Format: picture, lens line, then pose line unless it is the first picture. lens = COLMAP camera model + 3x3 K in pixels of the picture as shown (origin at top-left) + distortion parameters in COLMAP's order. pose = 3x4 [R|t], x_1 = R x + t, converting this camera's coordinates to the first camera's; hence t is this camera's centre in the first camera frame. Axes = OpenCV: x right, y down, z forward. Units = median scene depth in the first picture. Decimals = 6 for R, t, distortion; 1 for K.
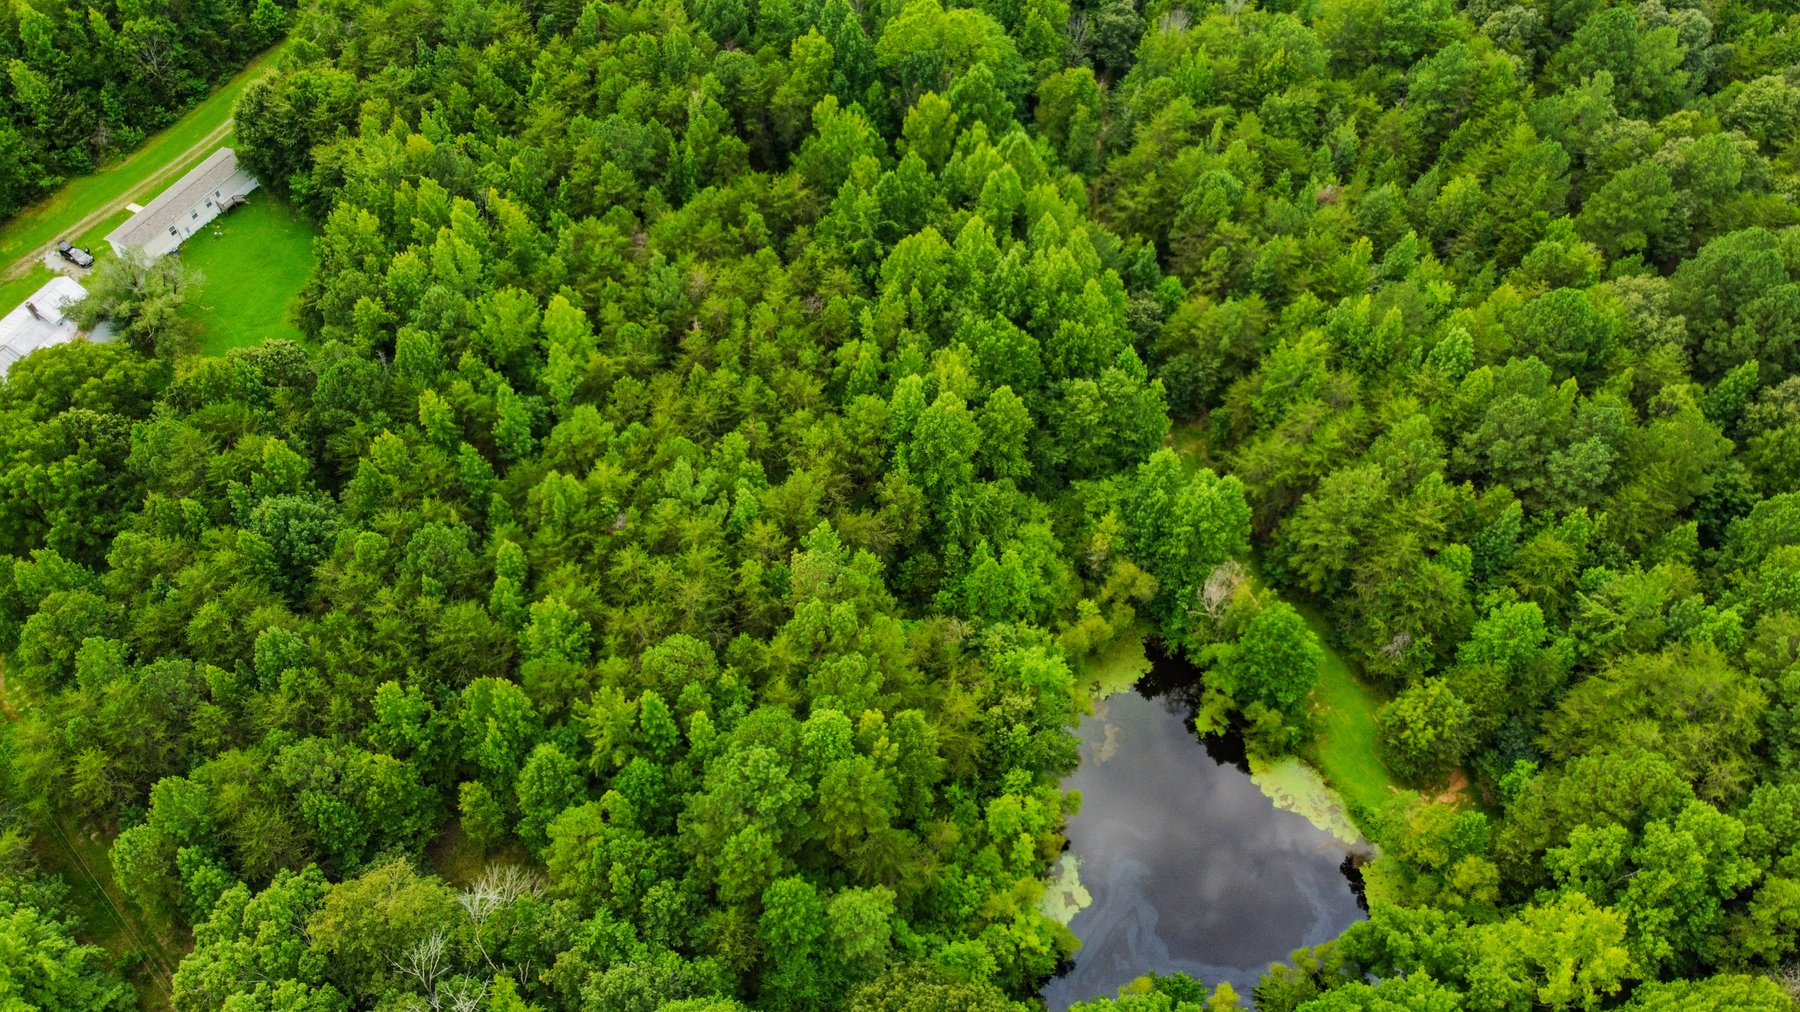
lens RADIAL K [[1370.7, 0, 900.4], [0, 1370.7, 506.6], [0, 0, 1]] dist [-0.018036, 0.017517]
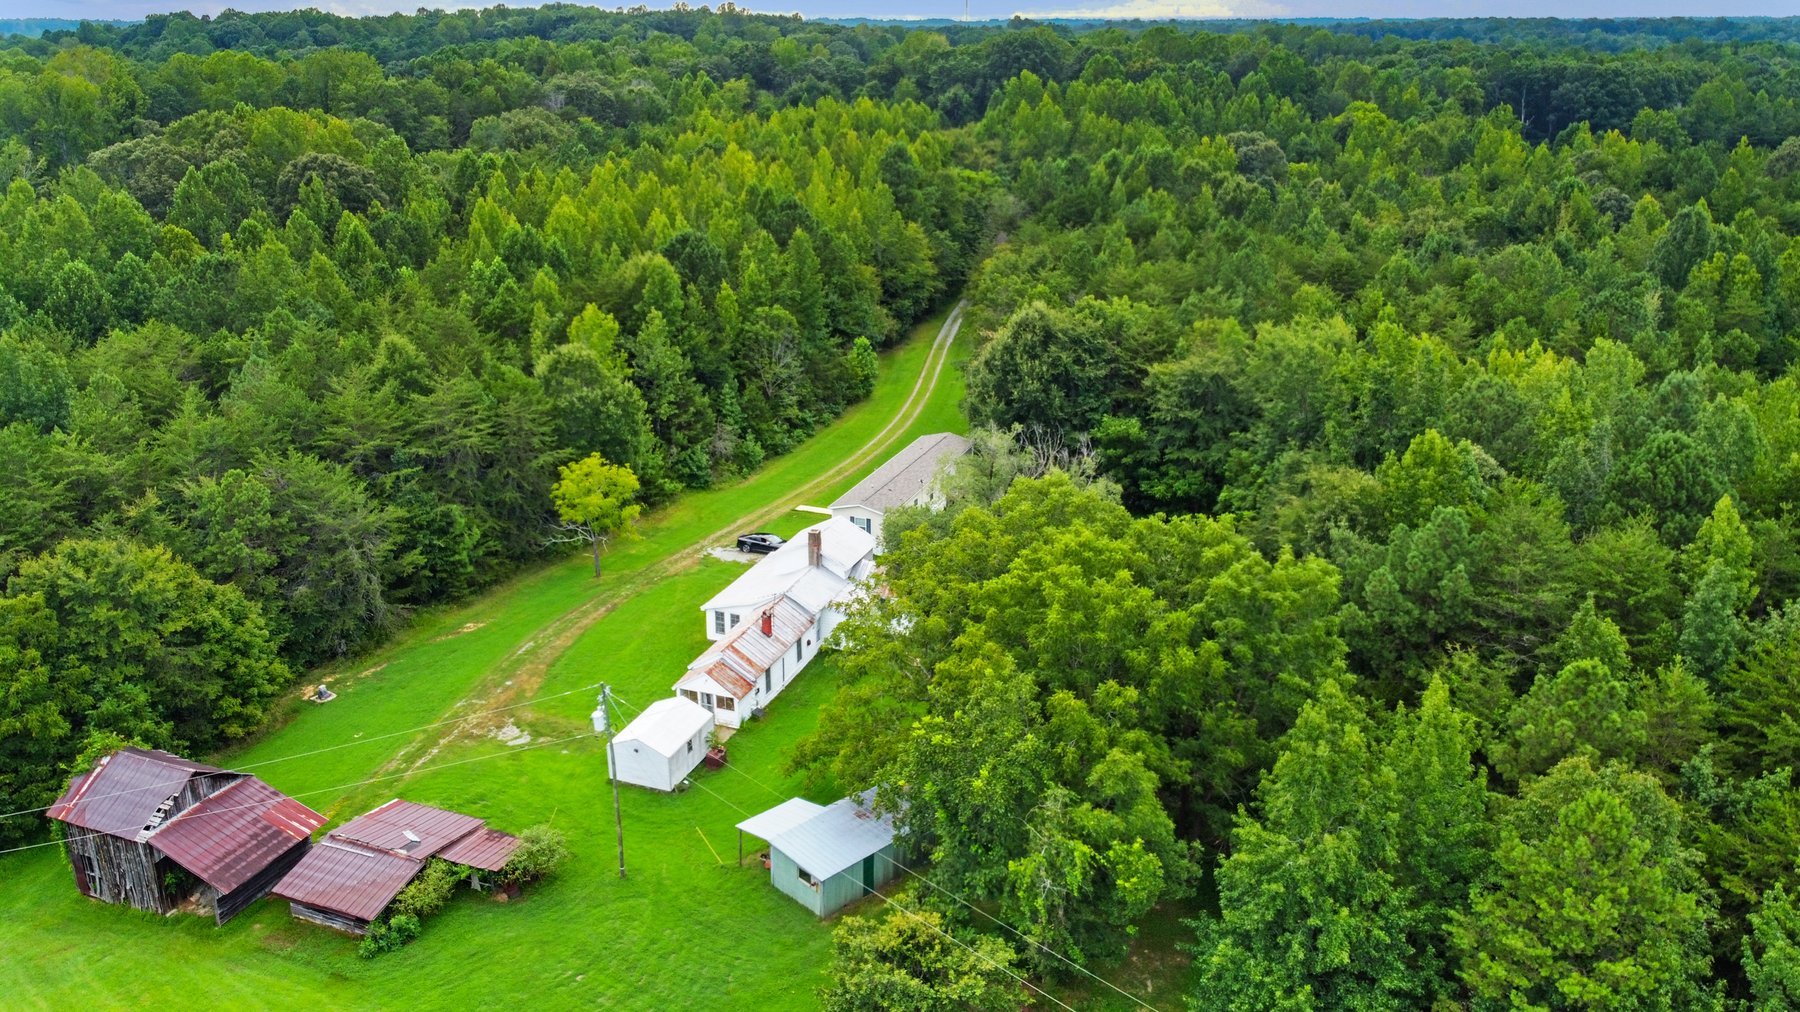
lens RADIAL K [[1370.7, 0, 895.9], [0, 1370.7, 503.6], [0, 0, 1]] dist [-0.018036, 0.017517]
pose [[0.993755, -0.051925, 0.098769, -0.668278], [0.098045, 0.828944, -0.550672, 0.153182], [-0.053281, 0.556917, 0.828858, 0.535815]]
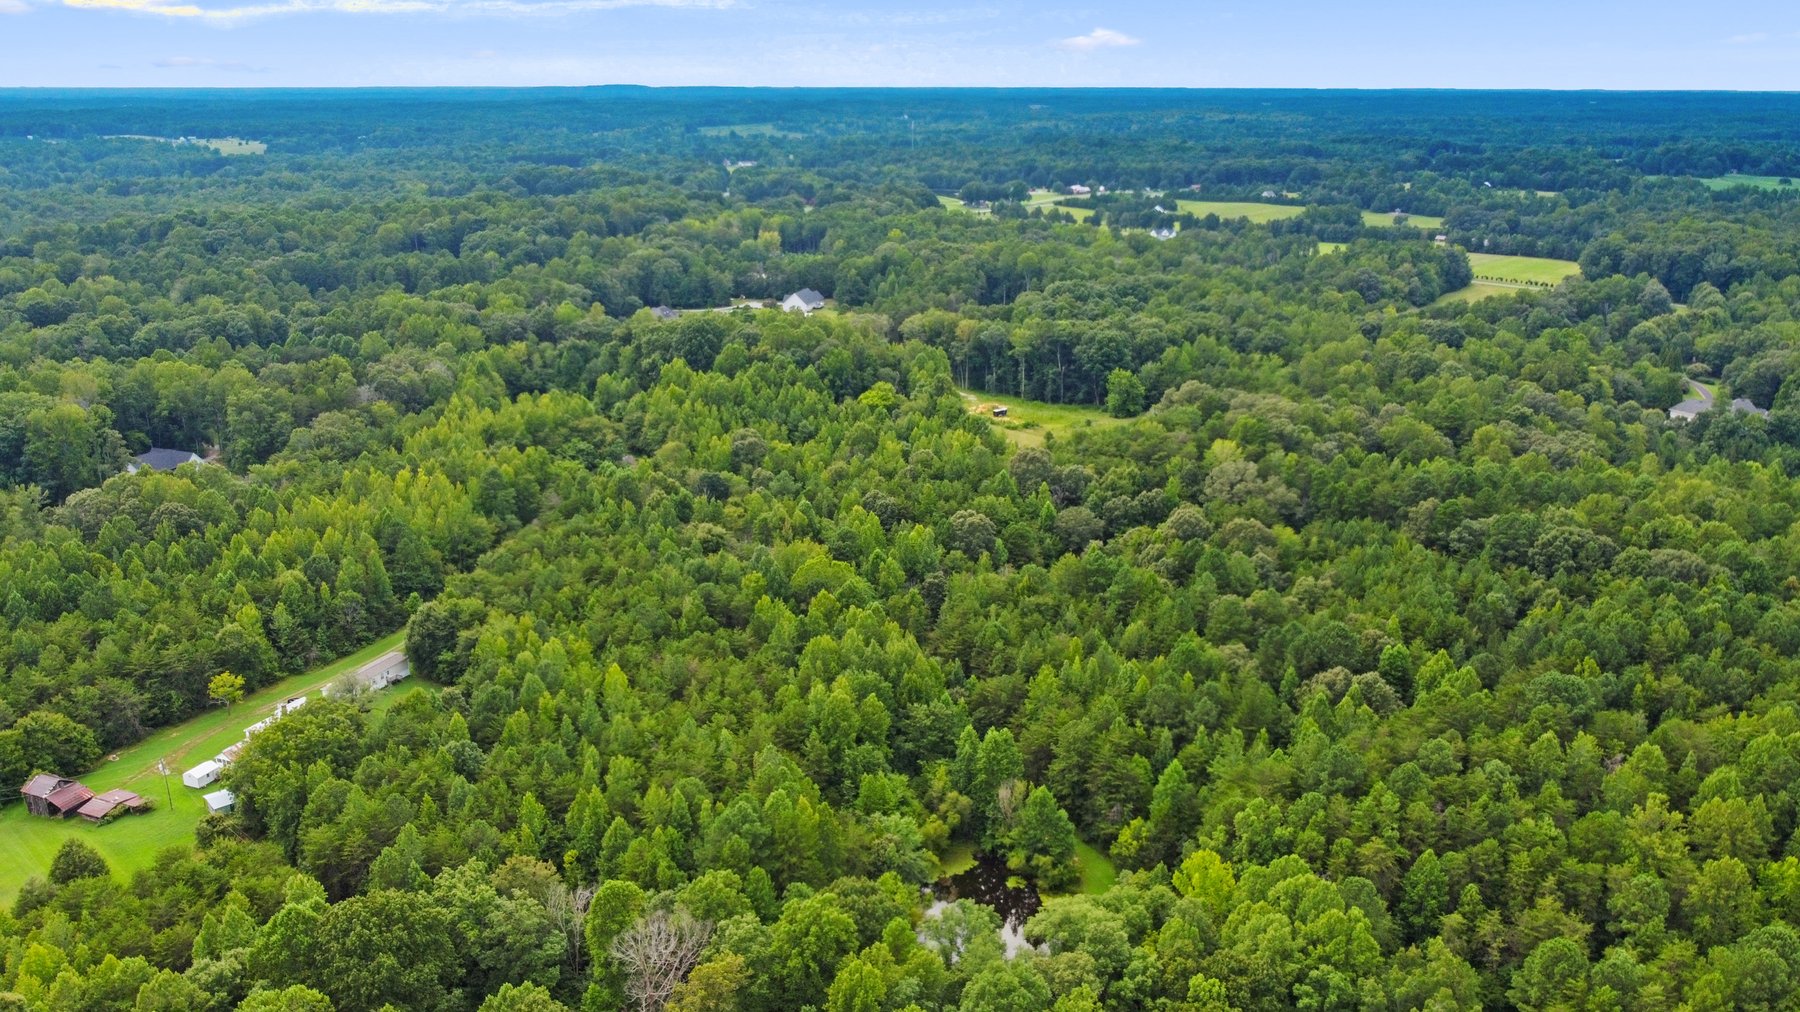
lens RADIAL K [[1370.7, 0, 903.2], [0, 1370.7, 508.2], [0, 0, 1]] dist [-0.018036, 0.017517]
pose [[0.995869, -0.040498, 0.081273, -0.015573], [0.080371, 0.809664, -0.581365, 0.689152], [-0.042260, 0.585495, 0.809574, -0.519510]]
